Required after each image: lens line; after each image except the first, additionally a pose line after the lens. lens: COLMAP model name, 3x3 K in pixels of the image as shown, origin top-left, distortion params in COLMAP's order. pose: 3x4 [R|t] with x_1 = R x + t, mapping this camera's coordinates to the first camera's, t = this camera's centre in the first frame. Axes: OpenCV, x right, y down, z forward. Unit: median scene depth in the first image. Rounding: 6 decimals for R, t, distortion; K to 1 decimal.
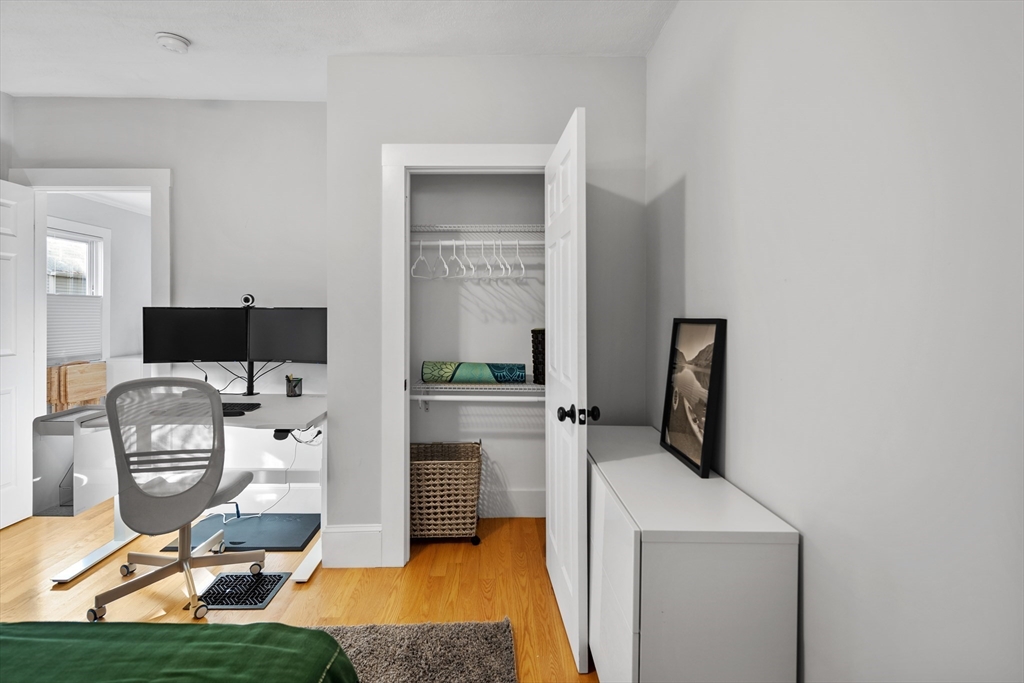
lens RADIAL K [[513.8, 0, 511.3], [0, 513.8, 309.8], [0, 0, 1]] dist [0.000319, -0.000038]
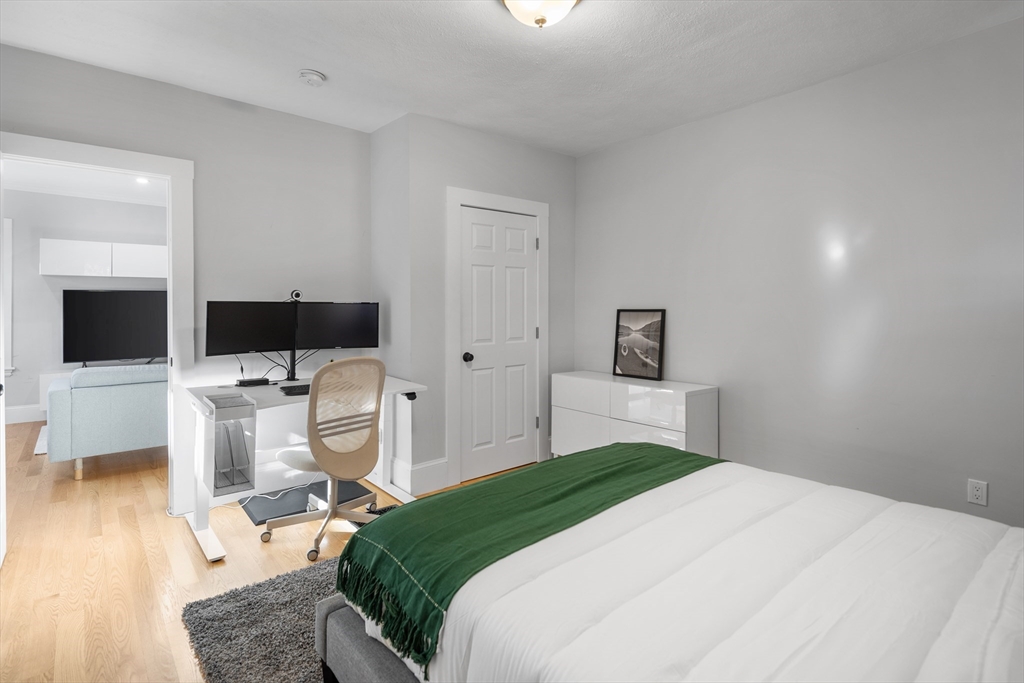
lens RADIAL K [[513.8, 0, 511.3], [0, 513.8, 309.8], [0, 0, 1]] dist [0.000319, -0.000038]
pose [[0.766599, -0.005749, 0.642101, -1.148101], [-0.005378, 0.999867, 0.015373, -0.008643], [-0.642104, -0.015238, 0.766466, -0.217031]]
